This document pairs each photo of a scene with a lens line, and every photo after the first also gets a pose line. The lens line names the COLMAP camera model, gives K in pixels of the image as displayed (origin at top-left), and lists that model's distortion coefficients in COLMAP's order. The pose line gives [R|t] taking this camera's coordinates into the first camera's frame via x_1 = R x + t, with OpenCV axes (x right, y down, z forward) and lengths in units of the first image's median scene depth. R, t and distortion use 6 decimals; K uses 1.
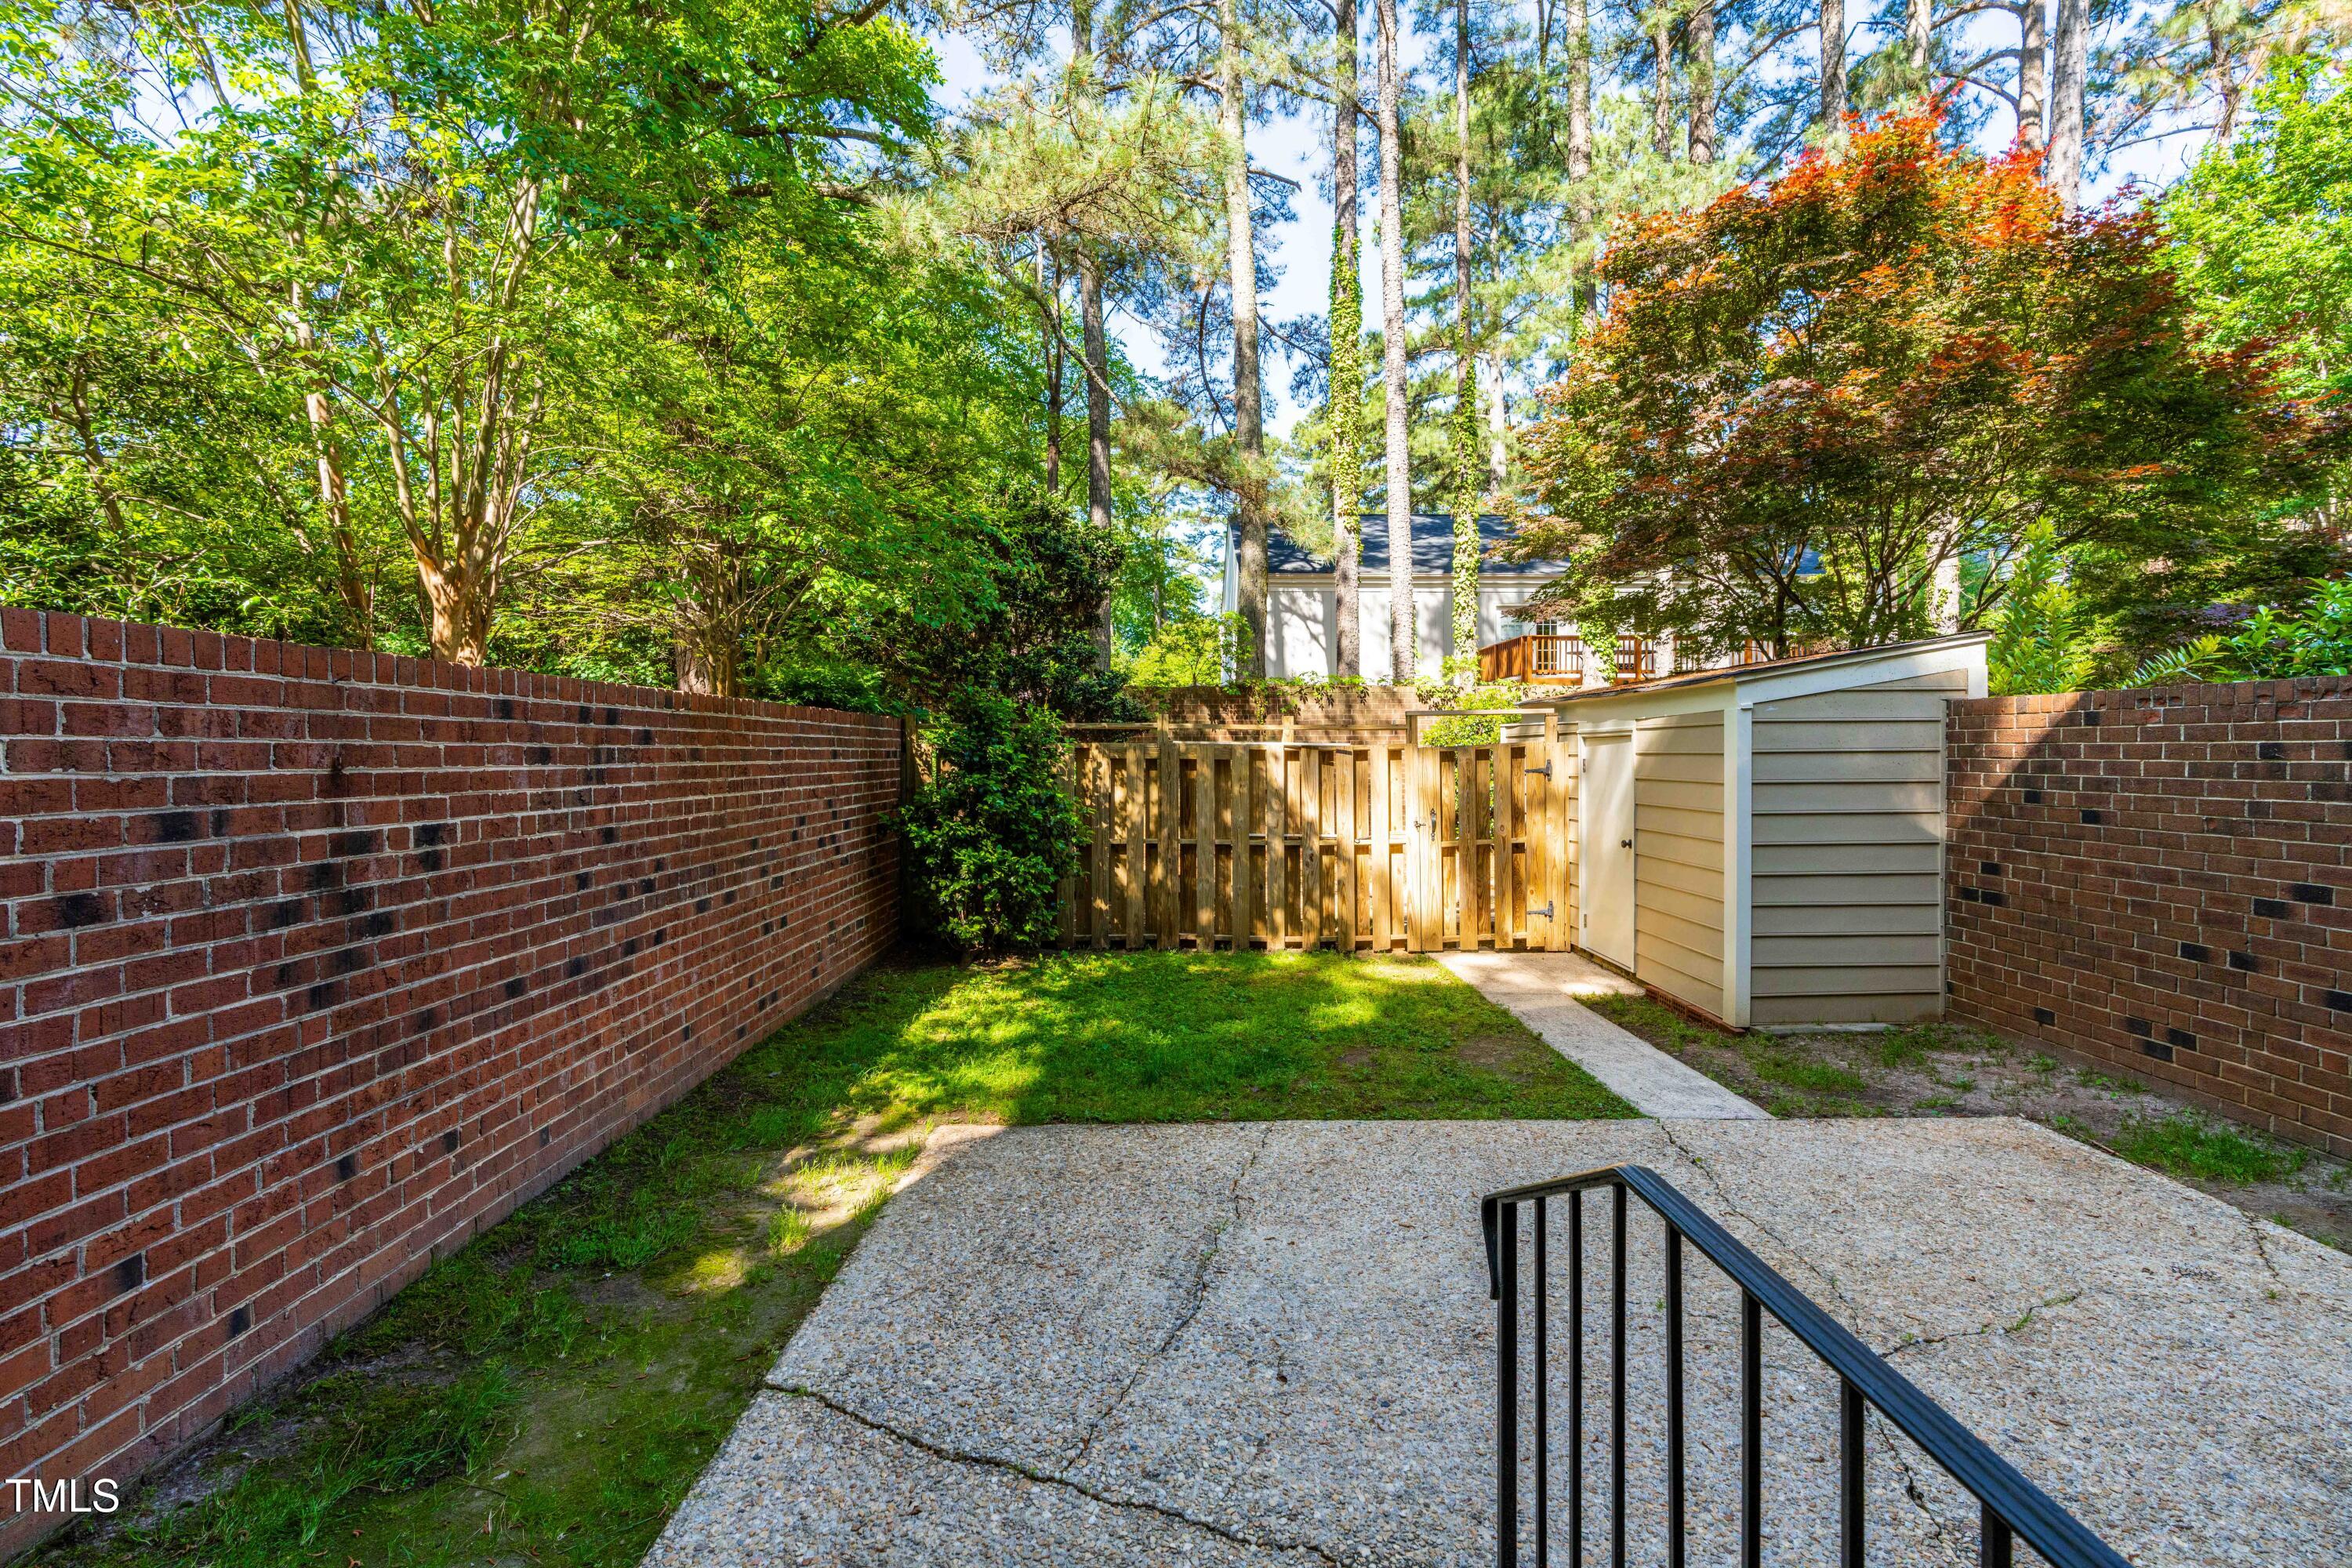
lens RADIAL K [[1054.0, 0, 1176.0], [0, 1054.0, 784.0], [0, 0, 1]] dist [-0.008459, 0.001191]
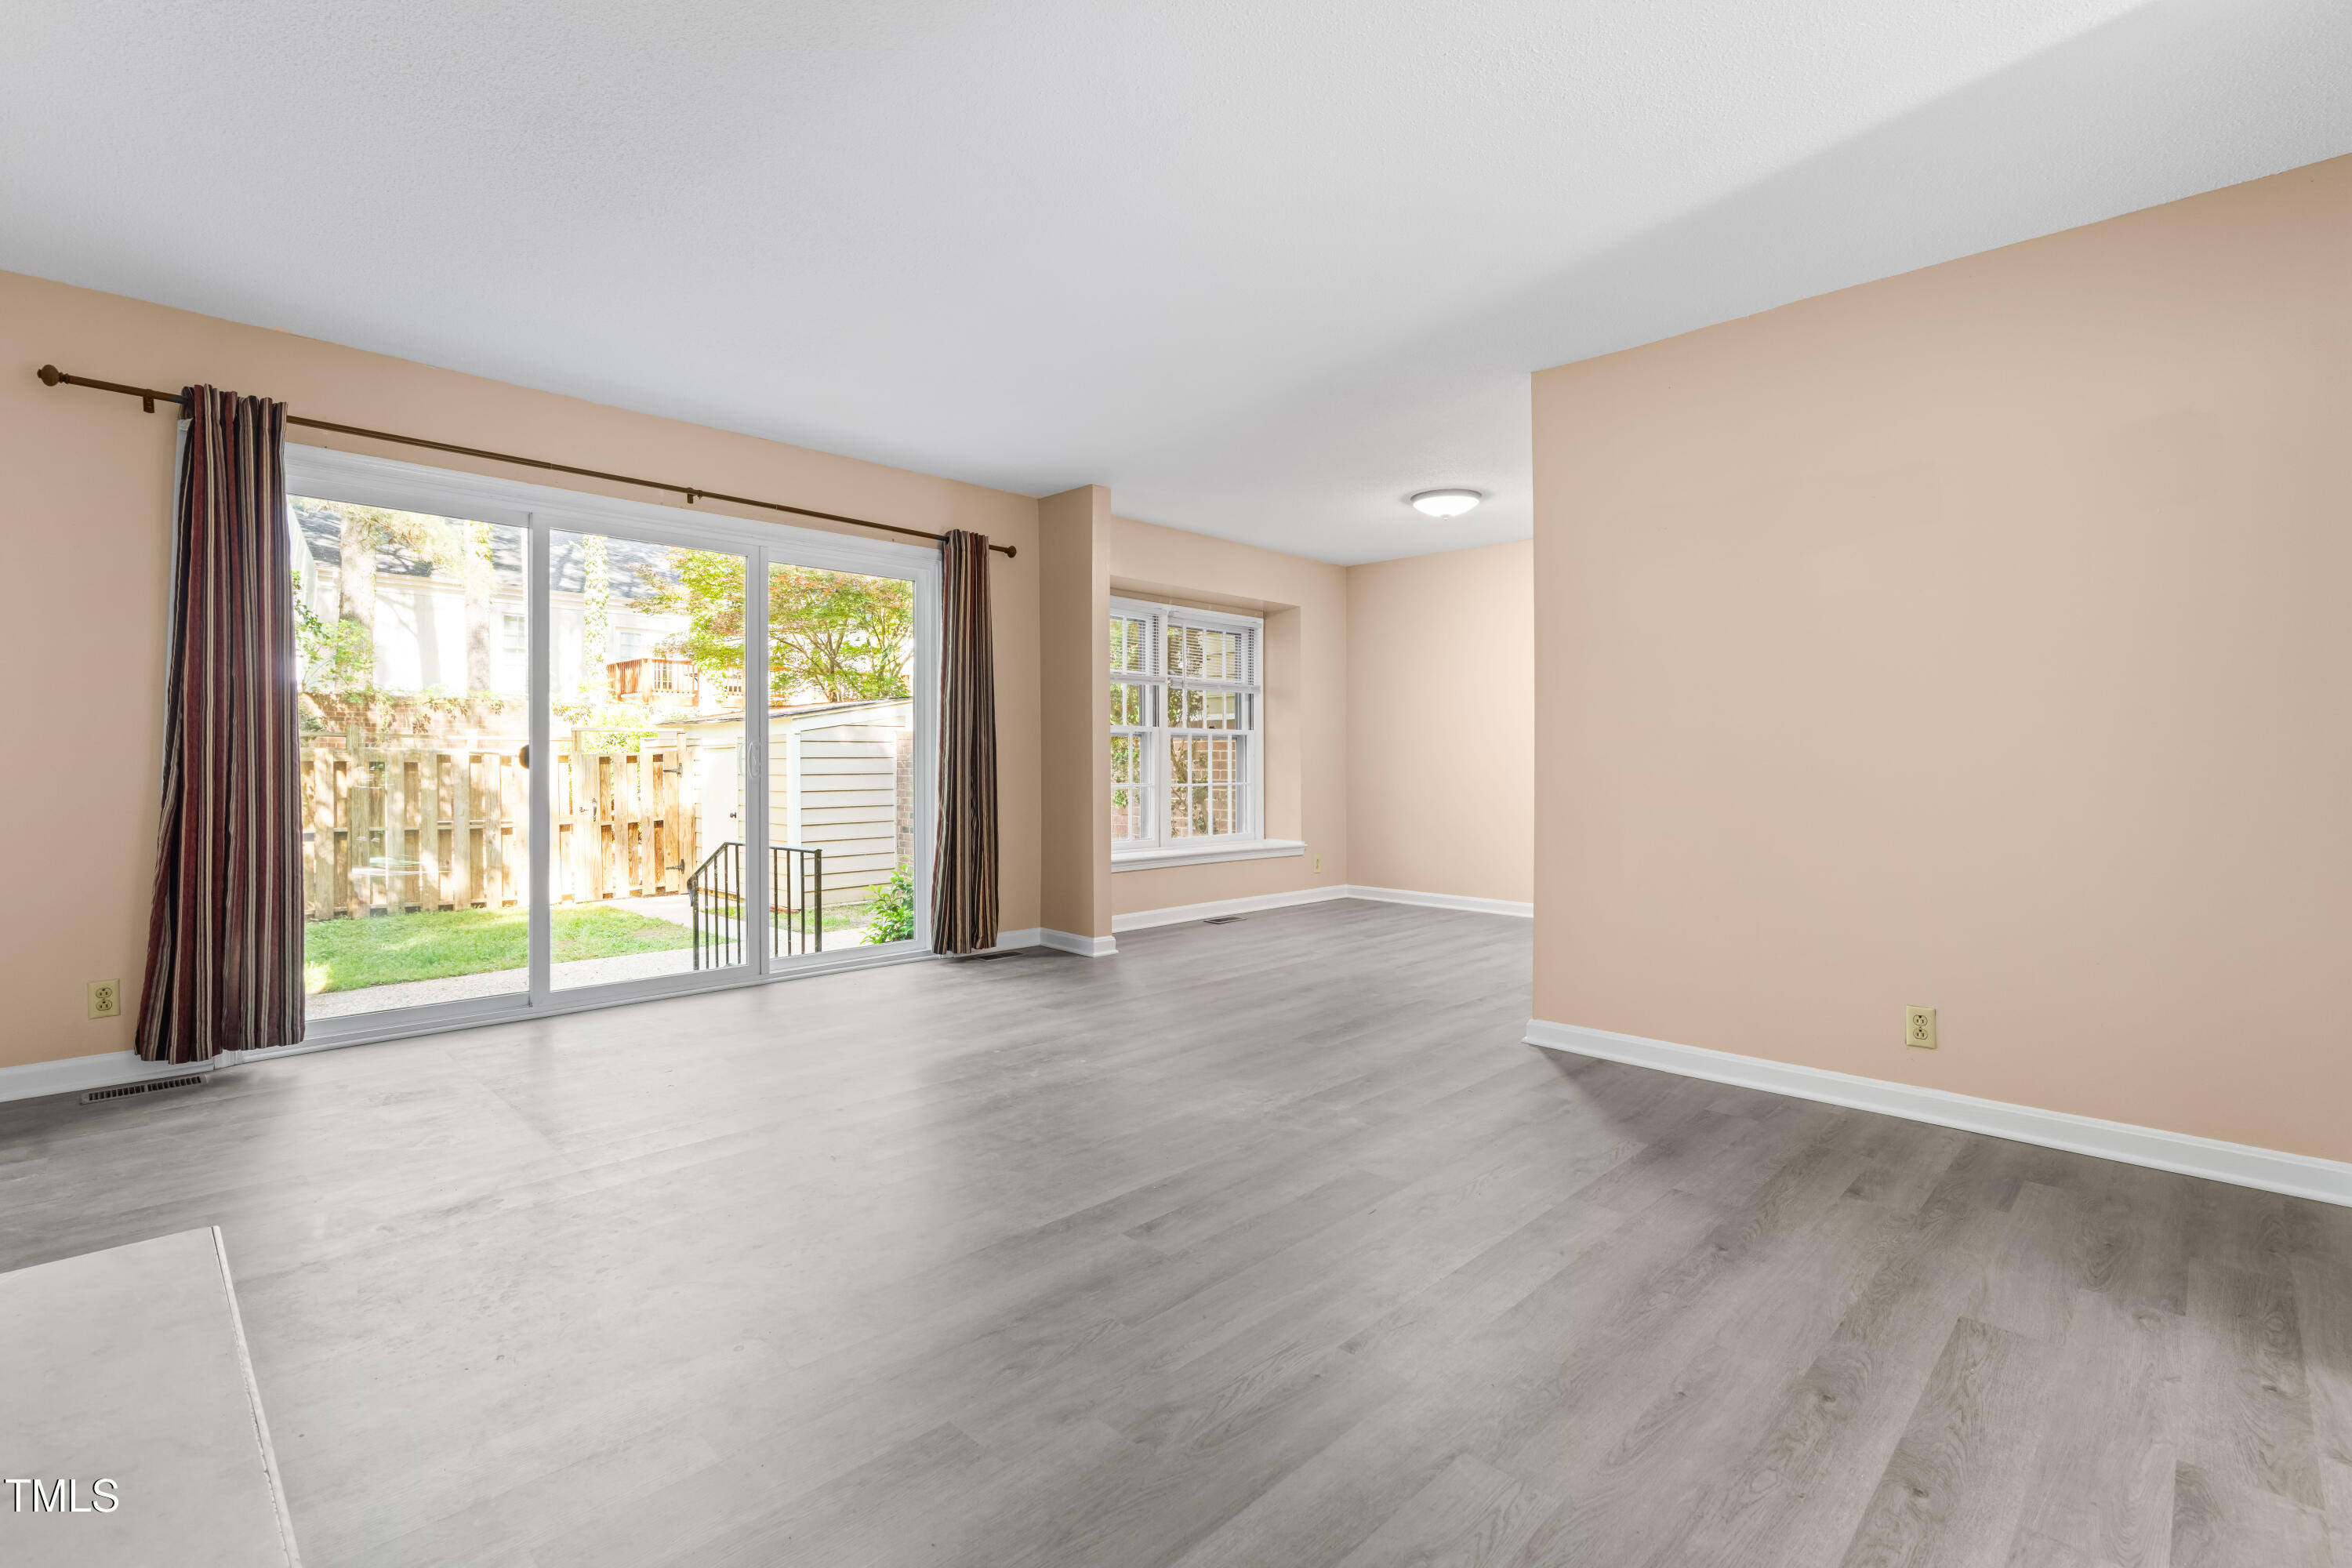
lens RADIAL K [[1066.9, 0, 1180.0], [0, 1066.9, 765.7], [0, 0, 1]] dist [-0.008494, 0.000508]
pose [[0.698408, 0.000798, 0.715699, -0.427914], [0.019330, 0.999614, -0.019978, 0.046534], [-0.715438, 0.027788, 0.698123, -1.033422]]
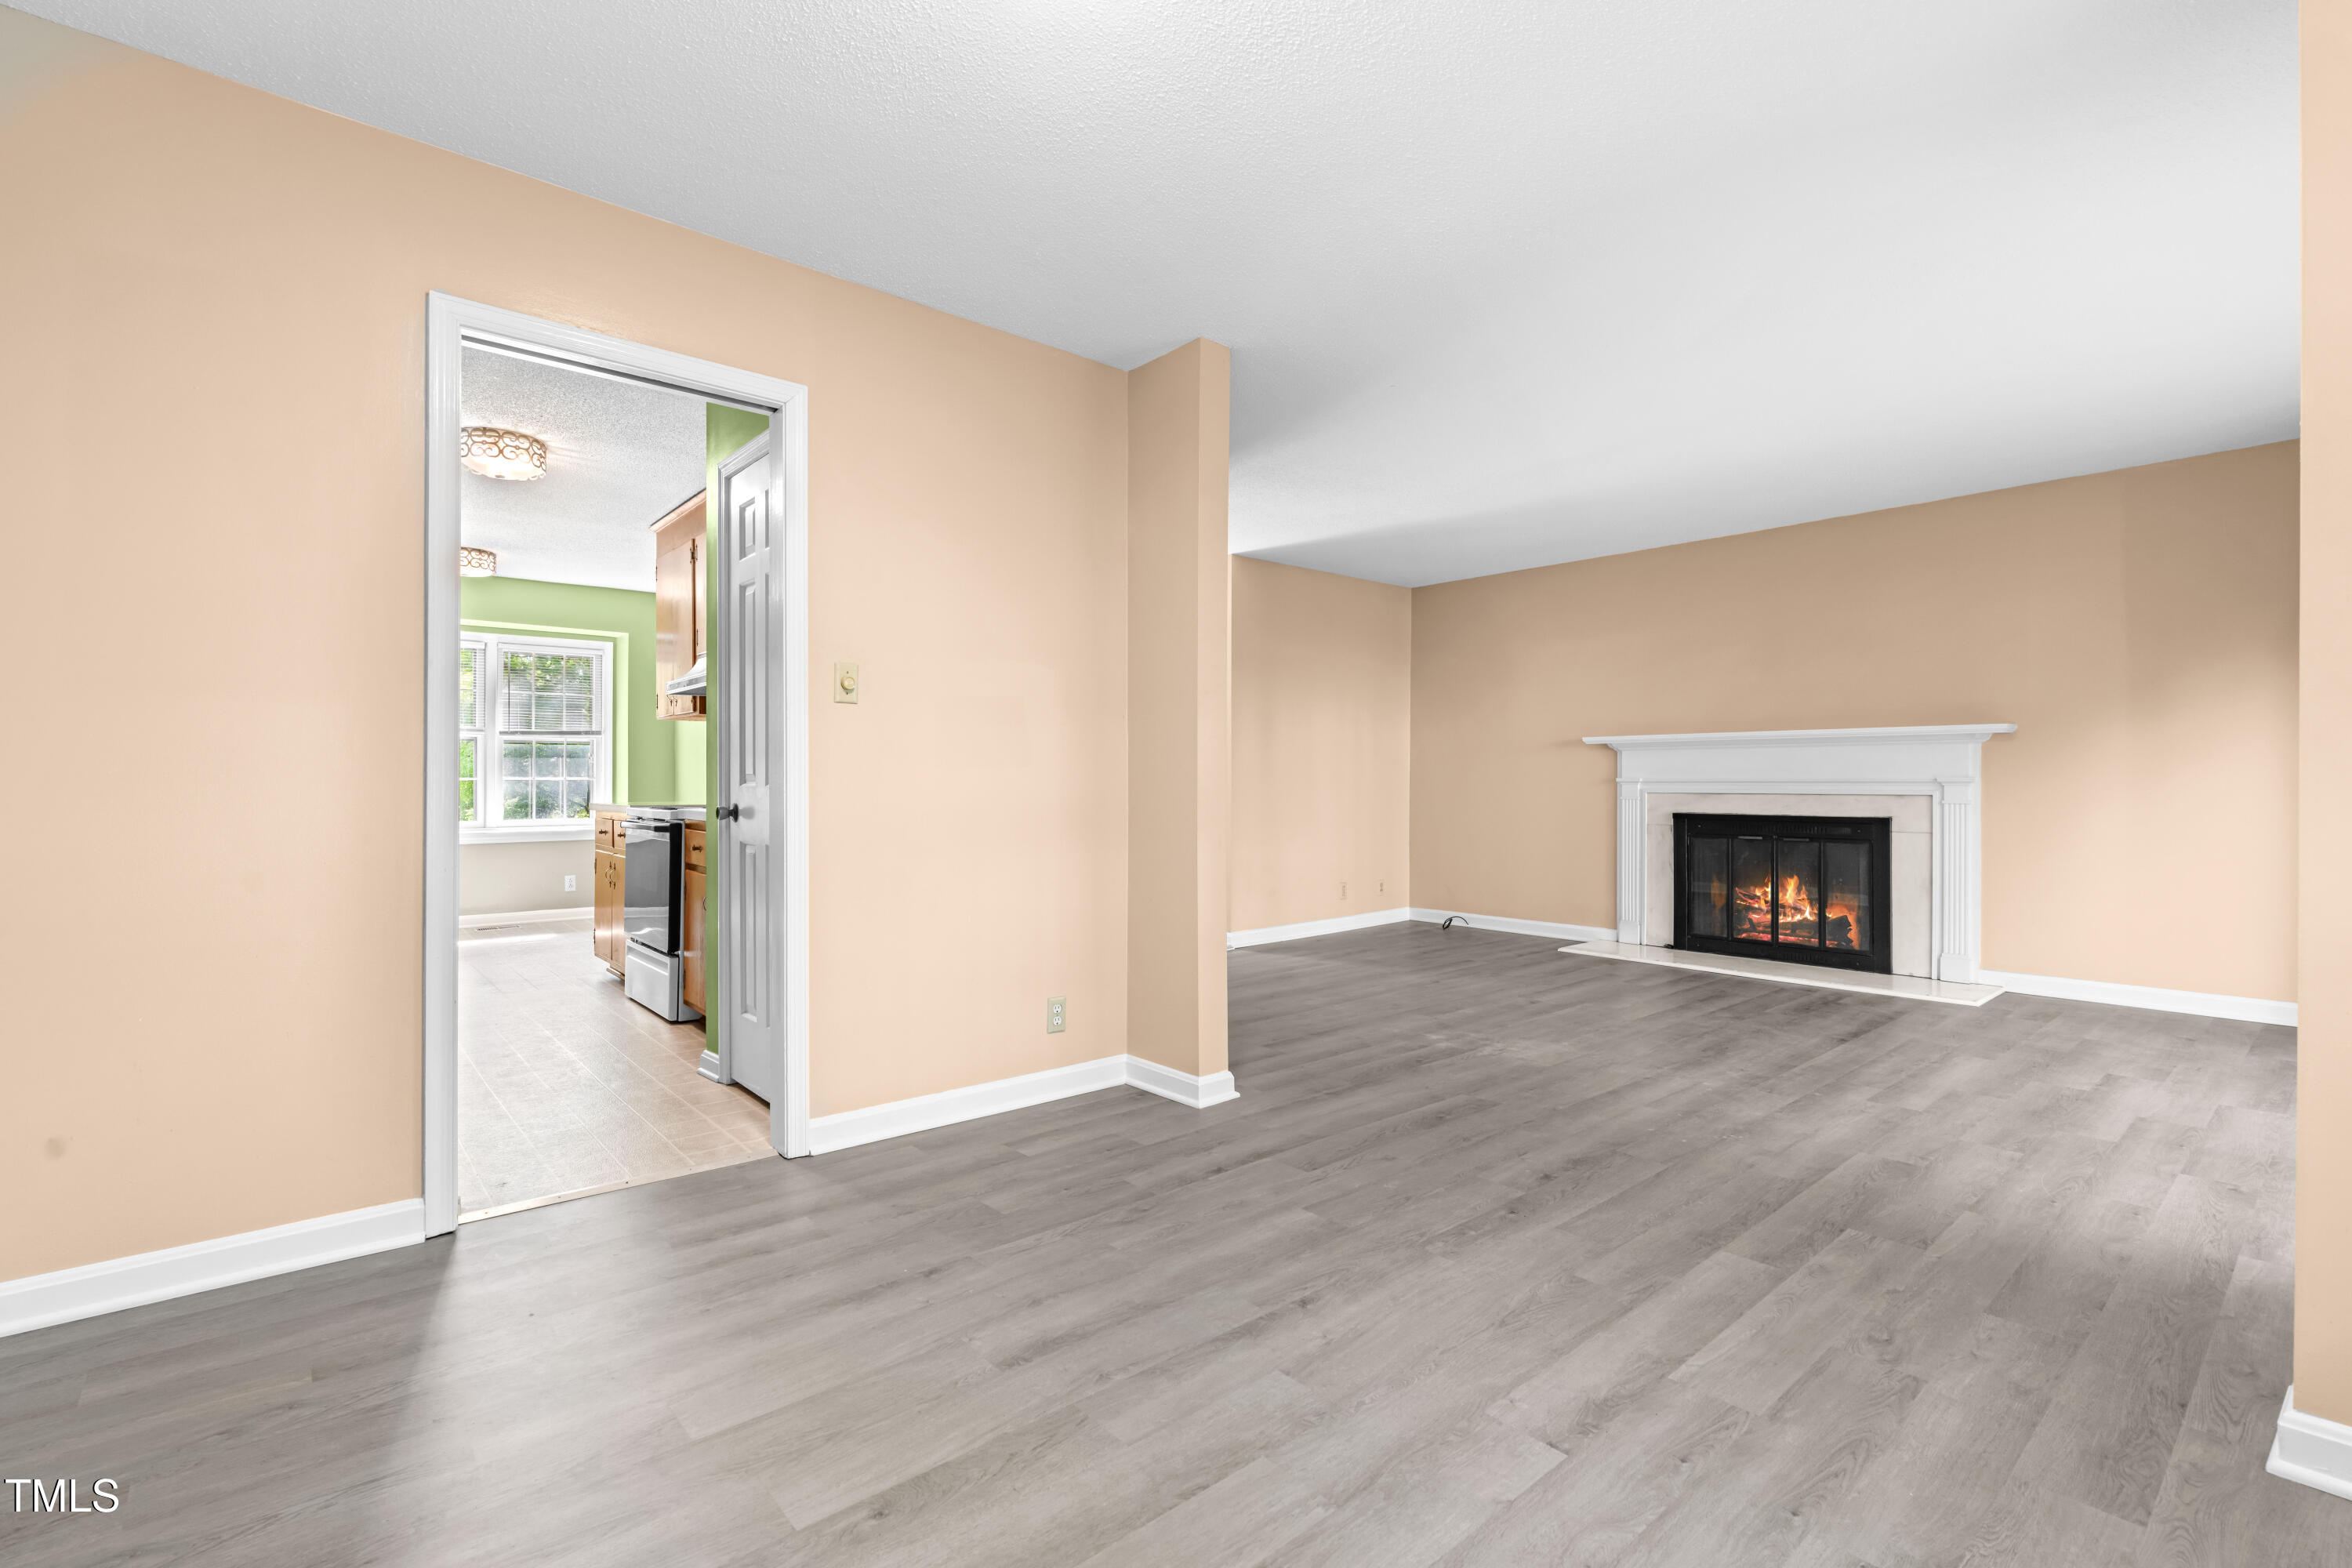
lens RADIAL K [[1054.0, 0, 1176.0], [0, 1054.0, 784.0], [0, 0, 1]] dist [-0.008459, 0.001191]
pose [[-0.758720, 0.003375, -0.651408, 0.908956], [-0.018796, 0.999457, 0.027070, 0.011733], [0.651146, 0.032782, -0.758244, -0.085126]]
